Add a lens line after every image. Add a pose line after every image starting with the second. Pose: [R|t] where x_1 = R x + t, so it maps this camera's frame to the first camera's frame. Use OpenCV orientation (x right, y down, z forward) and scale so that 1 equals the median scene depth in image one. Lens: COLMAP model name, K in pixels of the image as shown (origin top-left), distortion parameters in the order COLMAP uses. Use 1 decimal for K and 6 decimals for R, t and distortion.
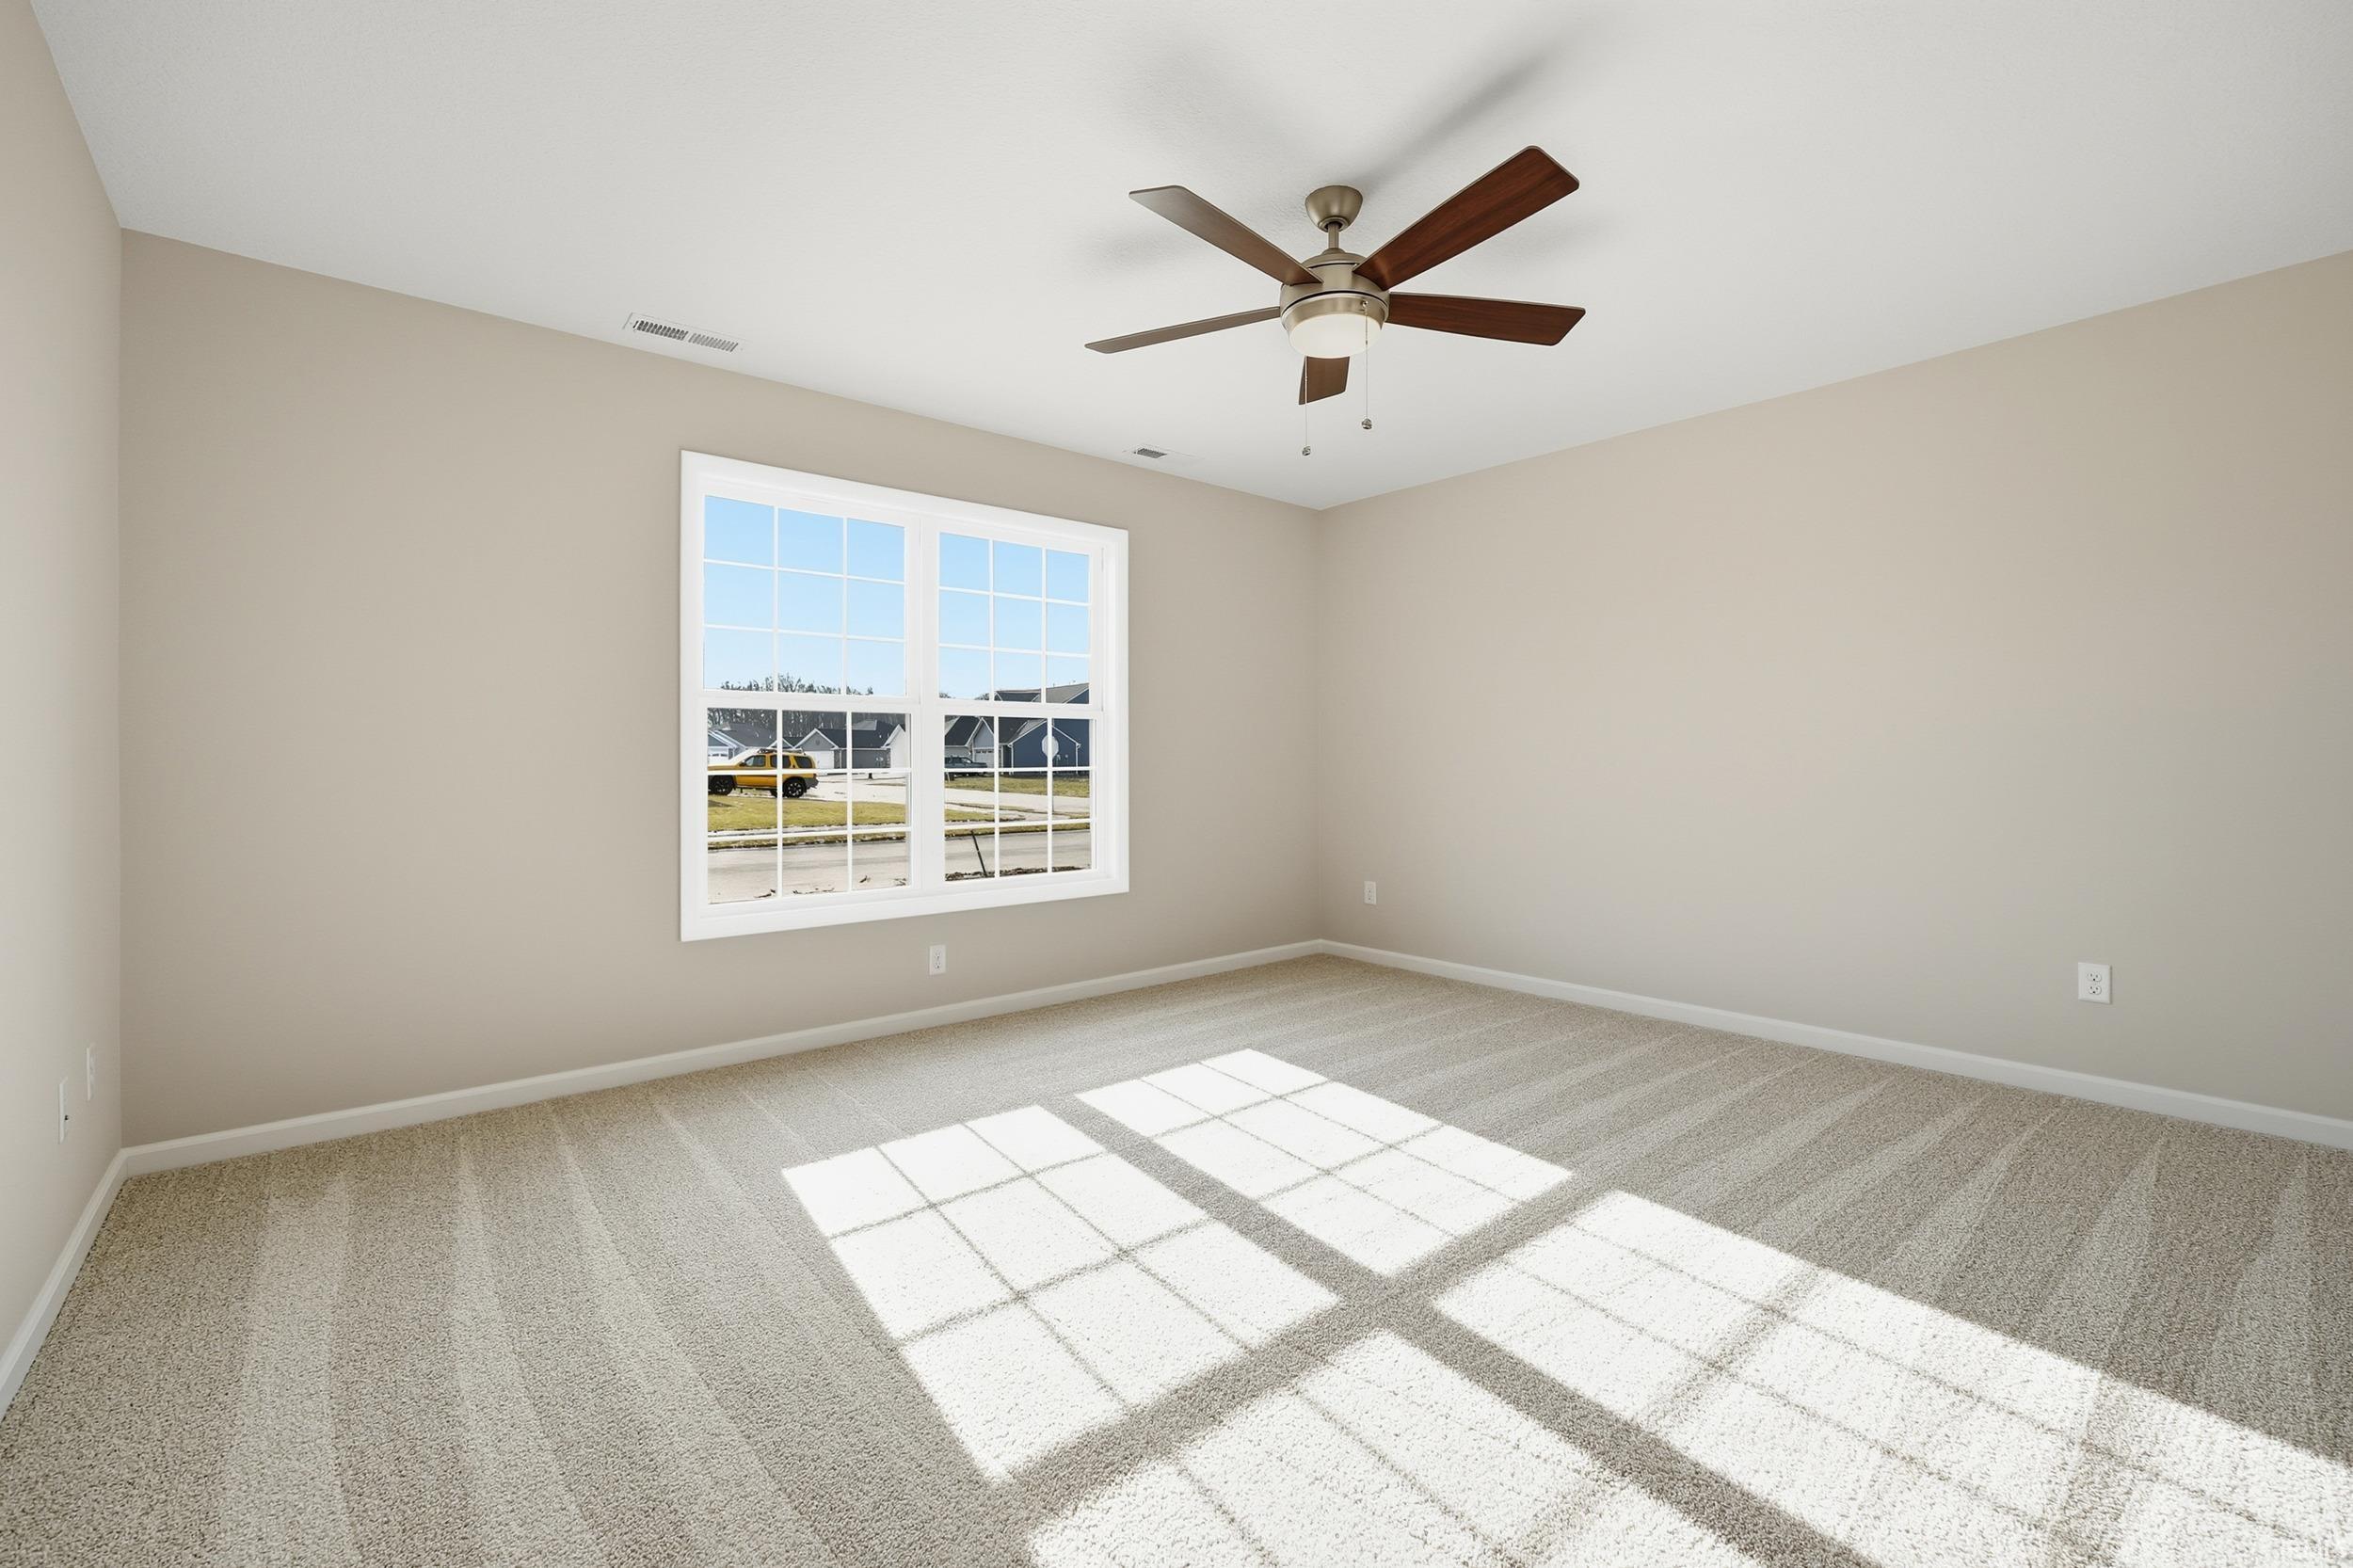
lens RADIAL K [[999.1, 0, 1176.5], [0, 999.1, 784.0], [0, 0, 1]] dist [-0.013258, 0.004362]
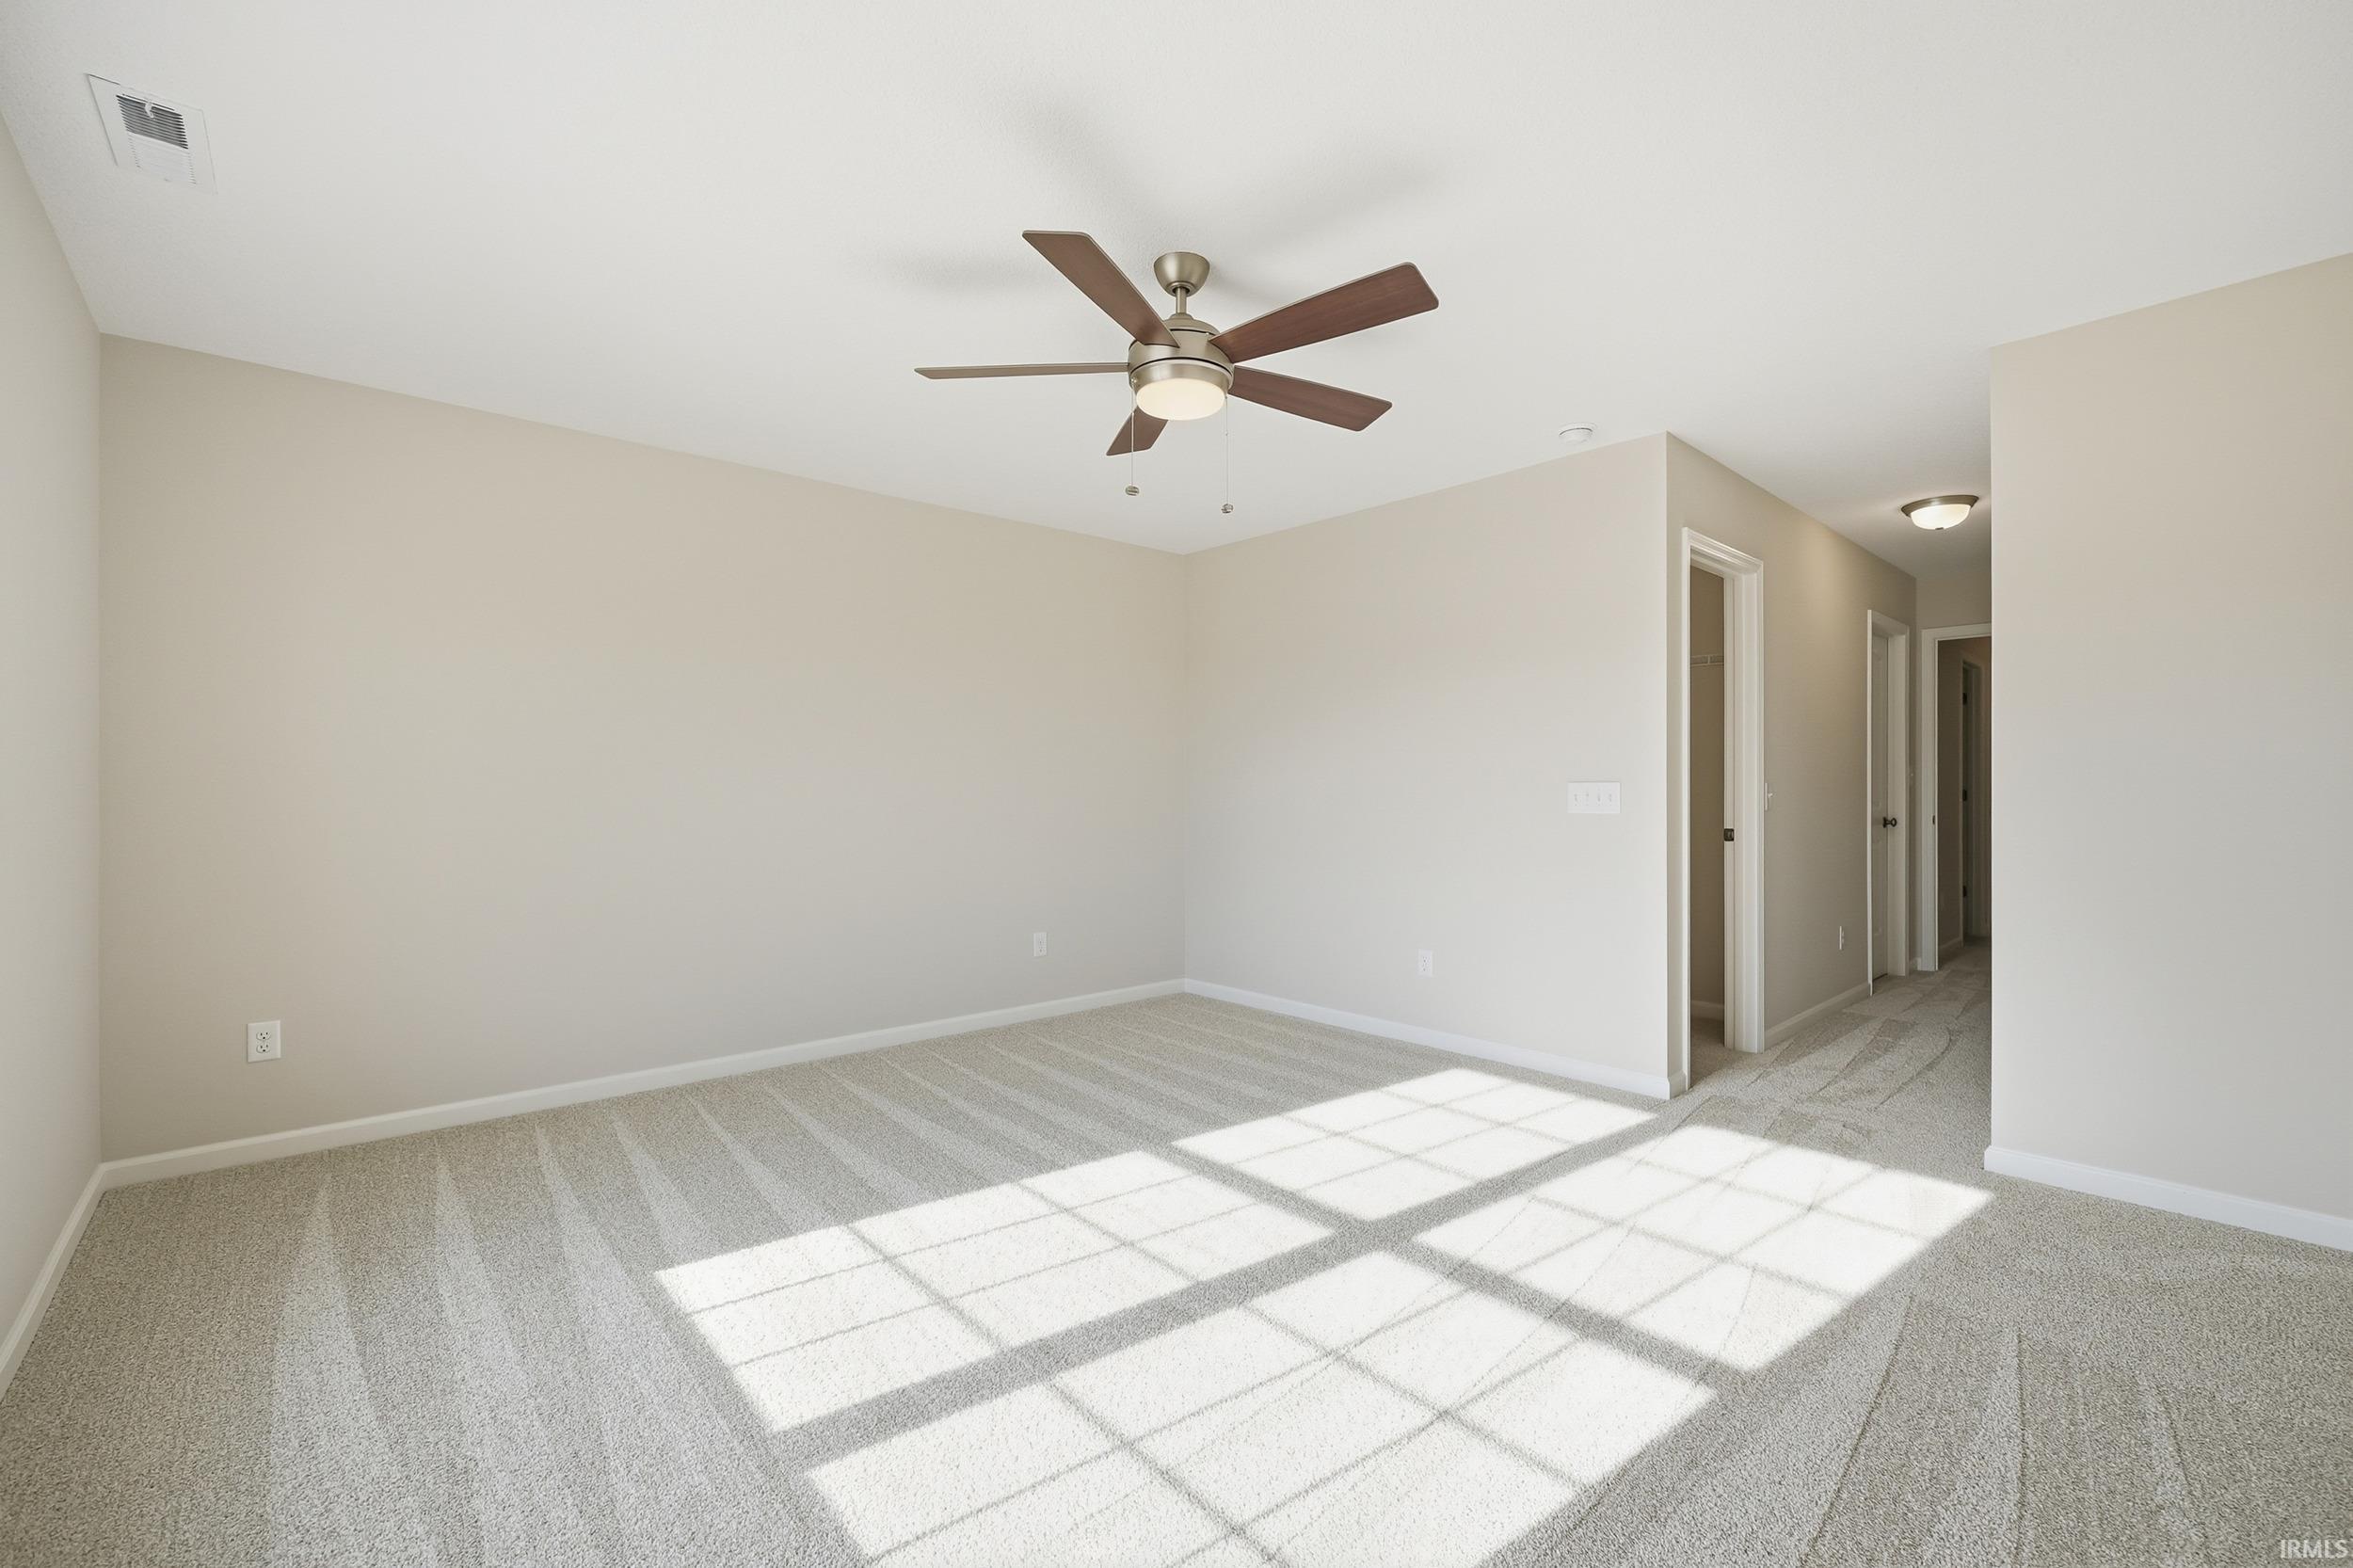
lens RADIAL K [[990.0, 0, 1177.4], [0, 990.0, 814.8], [0, 0, 1]] dist [-0.001102, 0.000060]
pose [[-0.023540, -0.017264, 0.999574, -0.758449], [0.027385, 0.999465, 0.017907, -0.034597], [-0.999348, 0.027795, -0.023054, 0.923929]]
